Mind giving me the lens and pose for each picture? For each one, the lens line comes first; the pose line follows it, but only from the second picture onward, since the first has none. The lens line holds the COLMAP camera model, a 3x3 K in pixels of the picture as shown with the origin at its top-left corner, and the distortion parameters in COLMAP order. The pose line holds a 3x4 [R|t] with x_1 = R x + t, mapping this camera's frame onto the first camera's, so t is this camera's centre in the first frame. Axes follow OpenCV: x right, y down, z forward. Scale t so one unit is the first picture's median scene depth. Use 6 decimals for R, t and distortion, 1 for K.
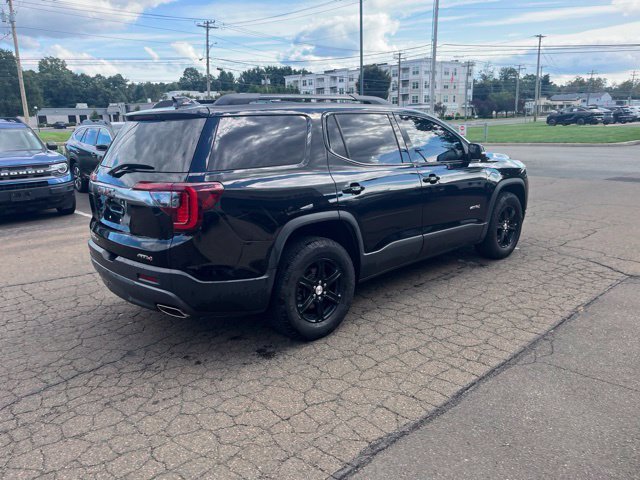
lens RADIAL K [[483.0, 0, 318.6], [0, 483.0, 240.3], [0, 0, 1]] dist [0.081254, -0.104091]
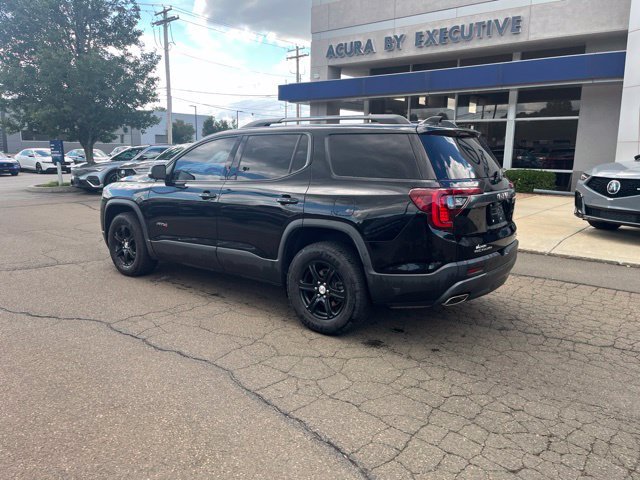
lens RADIAL K [[483.0, 0, 318.6], [0, 483.0, 240.3], [0, 0, 1]] dist [0.081254, -0.104091]
pose [[-0.140963, -0.160019, 0.976997, -1.138134], [0.231879, 0.954064, 0.189718, -0.240094], [-0.962477, 0.253288, -0.097382, 1.168700]]
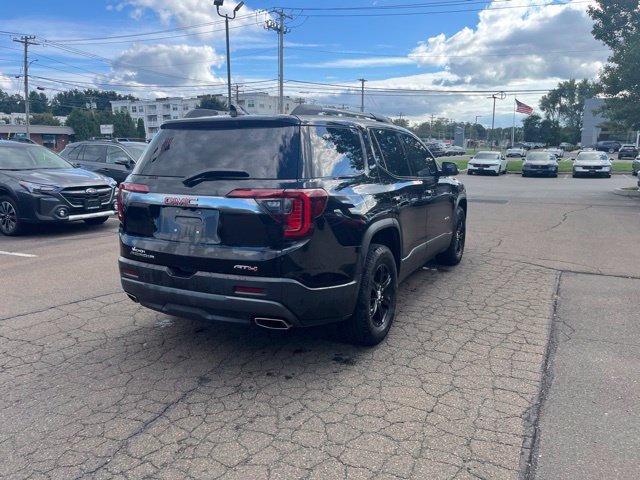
lens RADIAL K [[483.0, 0, 318.6], [0, 483.0, 240.3], [0, 0, 1]] dist [0.081254, -0.104091]
pose [[0.943383, -0.038691, 0.329441, -0.368920], [0.058651, 0.996982, -0.050861, 0.025727], [-0.326479, 0.067304, 0.942805, 0.044813]]
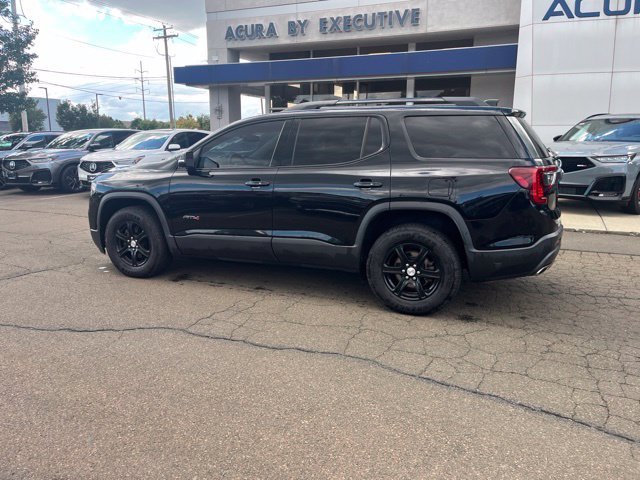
lens RADIAL K [[483.0, 0, 318.6], [0, 483.0, 240.3], [0, 0, 1]] dist [0.081254, -0.104091]
pose [[-0.407017, -0.166750, 0.898071, -1.013326], [0.229852, 0.932860, 0.277382, -0.326050], [-0.884028, 0.319323, -0.341362, 1.538322]]
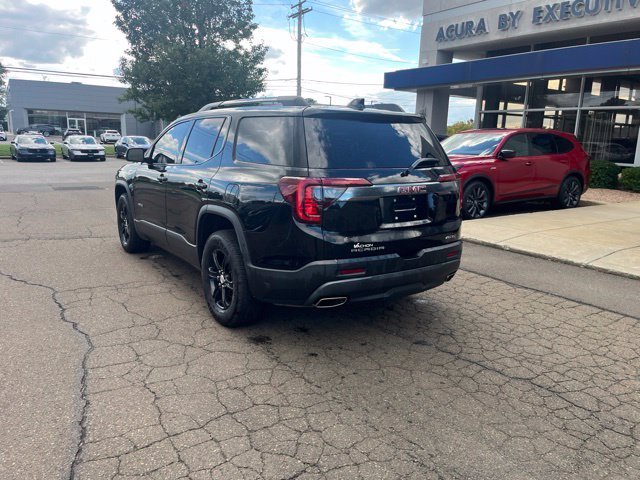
lens RADIAL K [[482.6, 0, 320.2], [0, 482.6, 249.1], [0, 0, 1]] dist [0.085795, -0.112400]
pose [[0.149456, -0.193505, 0.969649, -1.086710], [0.212367, 0.964059, 0.159657, -0.135650], [-0.965693, 0.182060, 0.185179, 0.761416]]
